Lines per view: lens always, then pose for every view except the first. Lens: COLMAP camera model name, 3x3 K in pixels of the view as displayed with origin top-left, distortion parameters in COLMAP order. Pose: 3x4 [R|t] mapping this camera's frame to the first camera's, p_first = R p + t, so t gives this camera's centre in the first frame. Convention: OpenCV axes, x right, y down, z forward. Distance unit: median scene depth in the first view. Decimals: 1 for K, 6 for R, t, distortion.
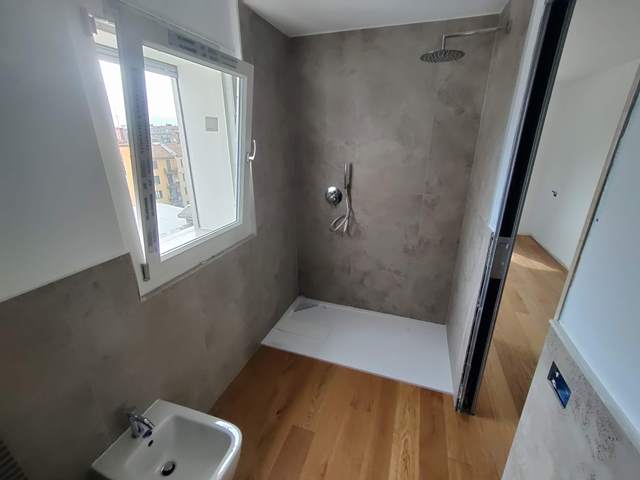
lens RADIAL K [[292.3, 0, 320.2], [0, 292.3, 240.2], [0, 0, 1]] dist [-0.001113, -0.000169]
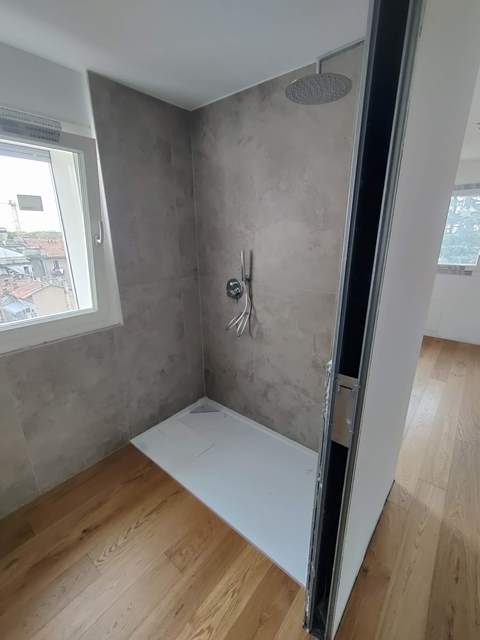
lens RADIAL K [[277.9, 0, 239.0], [0, 277.9, 321.6], [0, 0, 1]] dist [-0.000453, 0.000591]
pose [[0.928906, 0.099637, -0.356660, 0.358479], [-0.110717, 0.993794, -0.010729, -0.049262], [0.353378, 0.049455, 0.934173, 0.250565]]
